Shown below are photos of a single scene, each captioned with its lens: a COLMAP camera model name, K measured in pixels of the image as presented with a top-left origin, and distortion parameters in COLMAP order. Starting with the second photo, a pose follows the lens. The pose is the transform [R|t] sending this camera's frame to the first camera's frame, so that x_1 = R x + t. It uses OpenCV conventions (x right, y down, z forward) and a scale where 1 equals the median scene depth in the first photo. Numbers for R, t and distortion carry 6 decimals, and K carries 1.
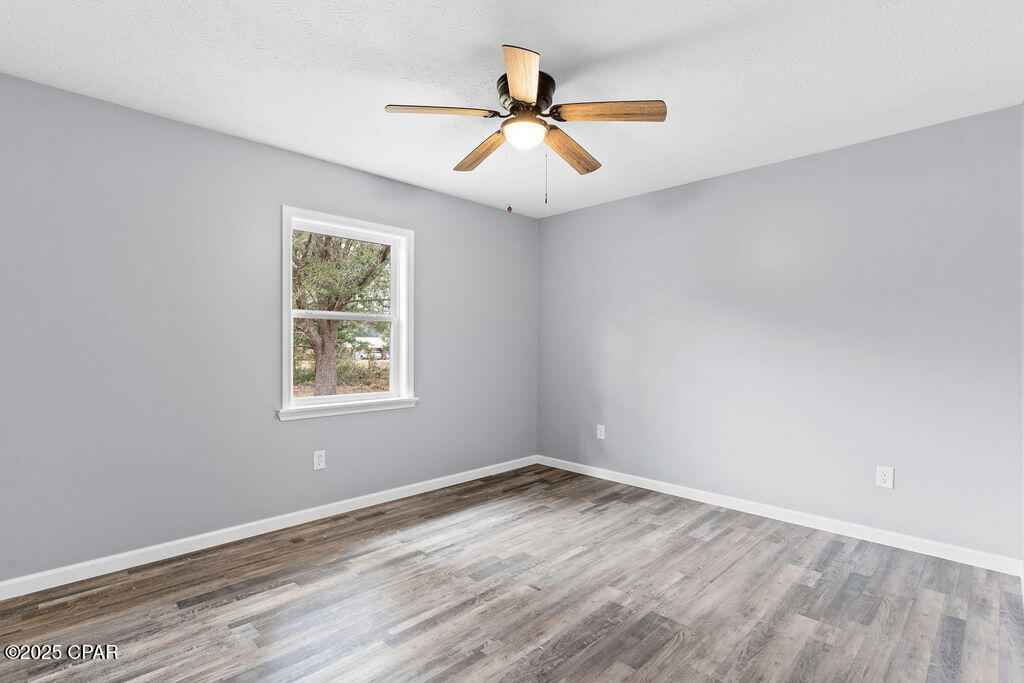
lens RADIAL K [[499.2, 0, 512.6], [0, 499.2, 342.6], [0, 0, 1]] dist [0.007663, -0.000661]
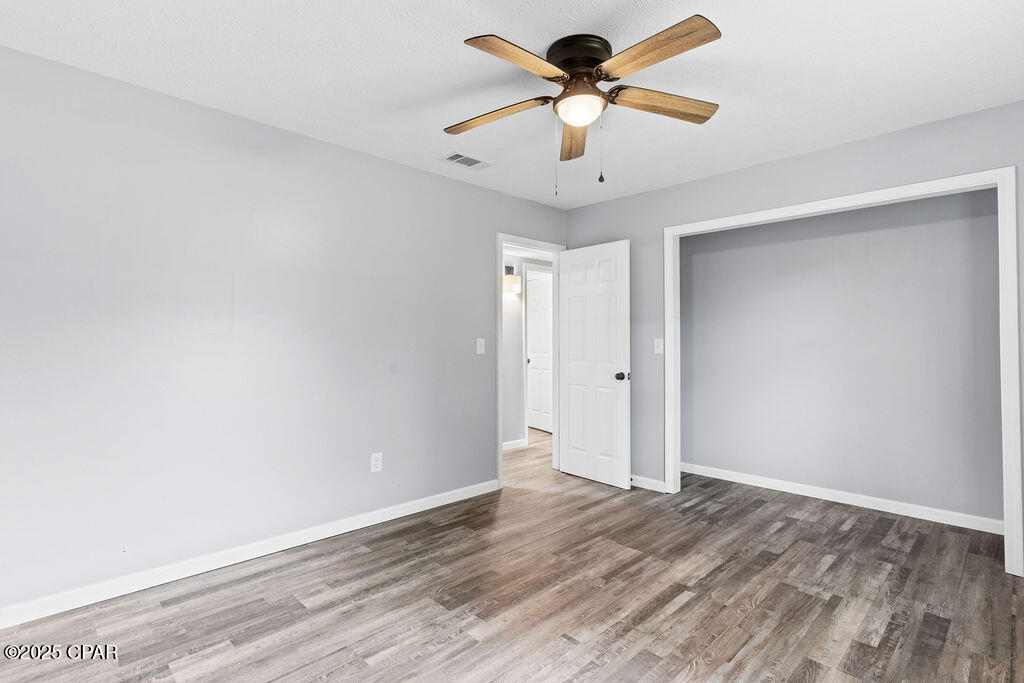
lens RADIAL K [[499.2, 0, 511.5], [0, 499.2, 341.1], [0, 0, 1]] dist [0.007663, -0.000661]
pose [[-0.999843, -0.003780, 0.017311, 0.135954], [-0.003838, 0.999987, -0.003293, 0.002572], [-0.017299, -0.003359, -0.999845, 1.946271]]
